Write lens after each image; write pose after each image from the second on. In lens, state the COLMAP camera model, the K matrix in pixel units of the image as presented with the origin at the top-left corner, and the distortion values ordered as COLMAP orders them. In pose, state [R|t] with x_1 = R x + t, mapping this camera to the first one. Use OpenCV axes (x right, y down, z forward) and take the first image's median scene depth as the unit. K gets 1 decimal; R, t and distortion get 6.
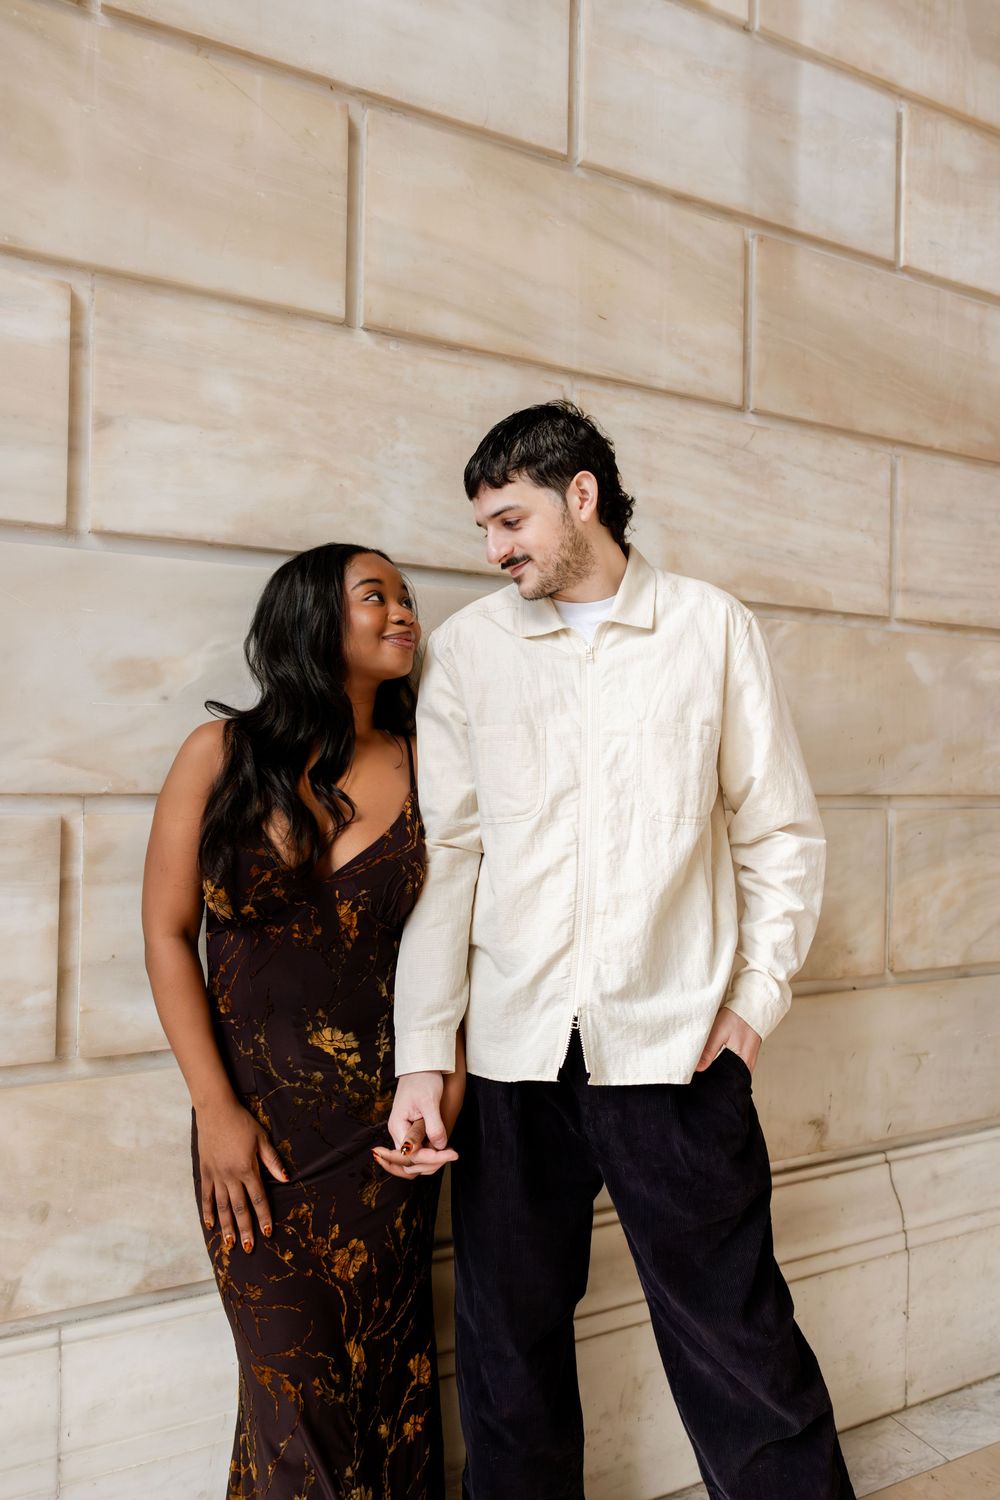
lens RADIAL K [[1052.4, 0, 490.7], [0, 1052.4, 735.2], [0, 0, 1]] dist [0.004005, -0.010896]
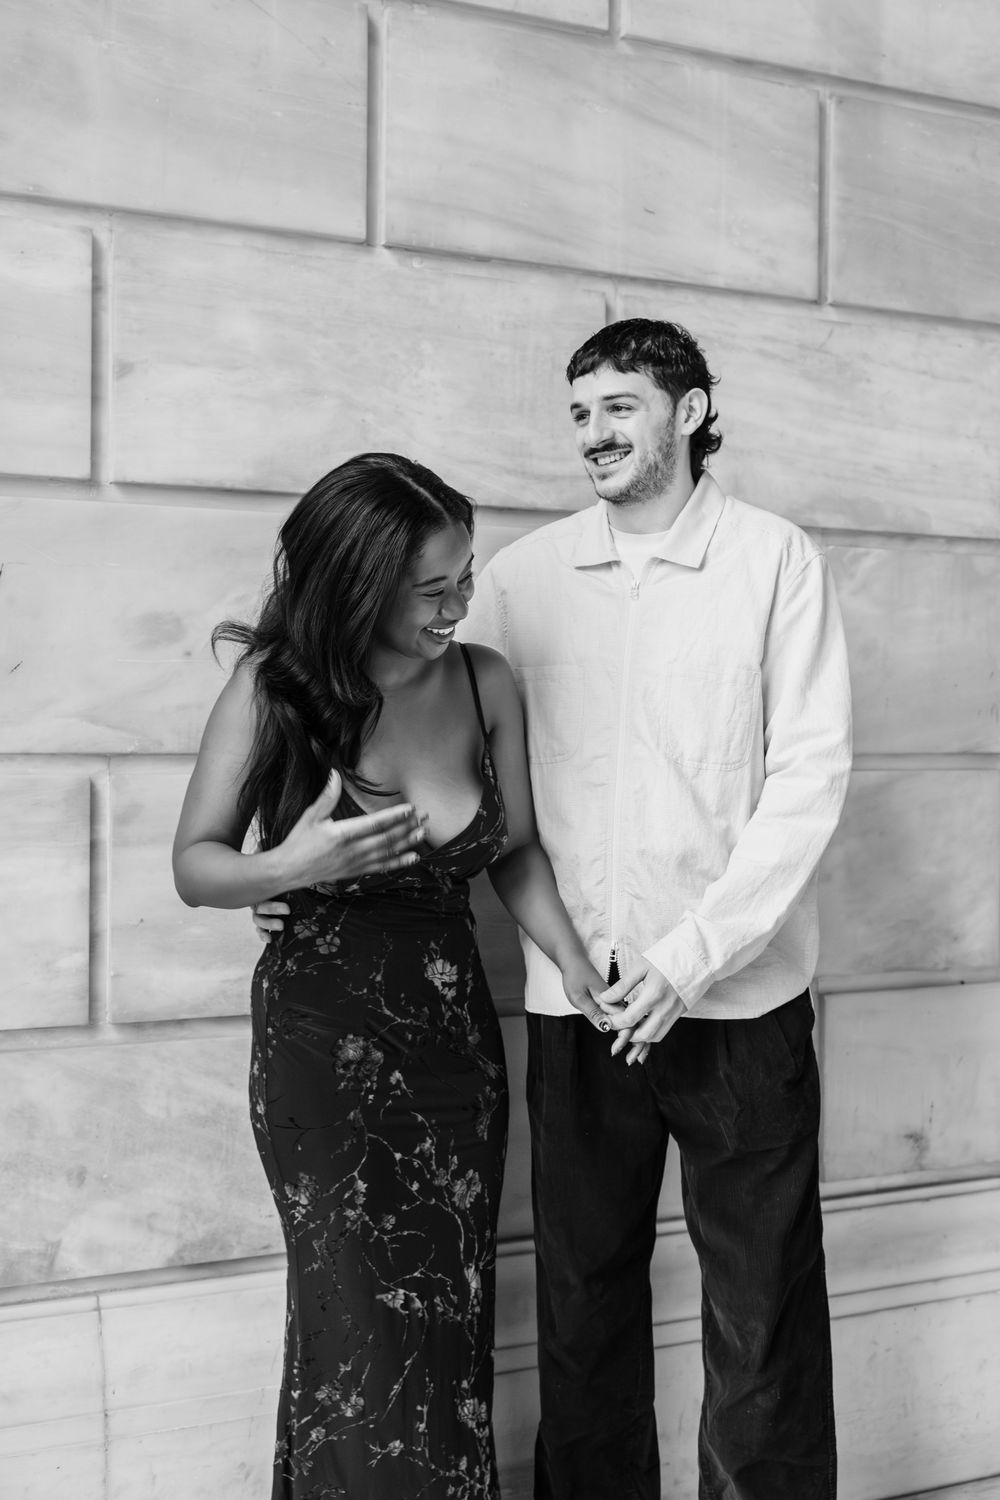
lens RADIAL K [[1767.7, 0, 502.7], [0, 1767.7, 744.3], [0, 0, 1]] dist [-0.002371, 0.000000]
pose [[0.999834, -0.010225, -0.015075, 0.000494], [0.010766, 0.999285, 0.036250, -0.006386], [0.014693, -0.036407, 0.999229, -0.496788]]
